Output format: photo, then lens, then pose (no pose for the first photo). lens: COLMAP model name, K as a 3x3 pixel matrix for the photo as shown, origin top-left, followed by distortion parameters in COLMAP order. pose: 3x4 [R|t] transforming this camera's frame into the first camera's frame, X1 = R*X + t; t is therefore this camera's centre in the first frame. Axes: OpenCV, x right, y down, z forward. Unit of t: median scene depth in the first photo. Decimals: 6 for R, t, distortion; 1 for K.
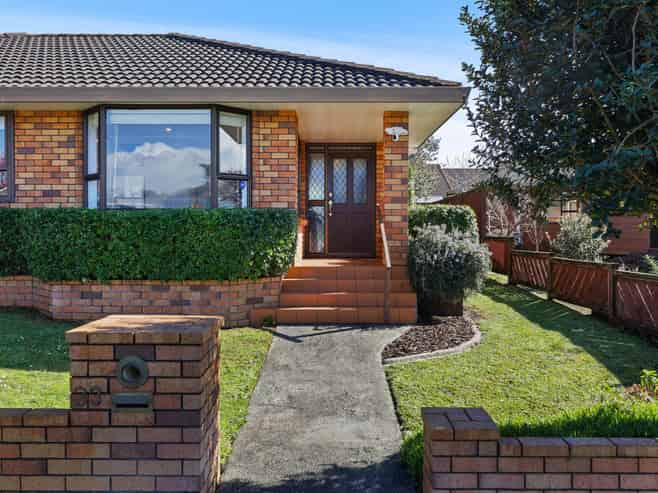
lens RADIAL K [[567.0, 0, 329.0], [0, 567.0, 246.5], [0, 0, 1]] dist [-0.007190, -0.001568]
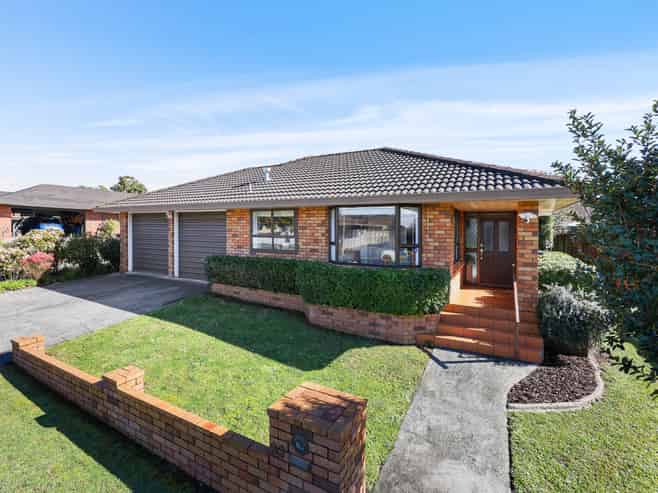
lens RADIAL K [[316.5, 0, 329.0], [0, 316.5, 246.5], [0, 0, 1]] dist [-0.000854, -0.000682]
pose [[0.888111, 0.011578, -0.459483, 0.046569], [-0.013356, 0.999911, -0.000618, -0.129858], [0.459435, 0.006686, 0.888186, 0.104296]]
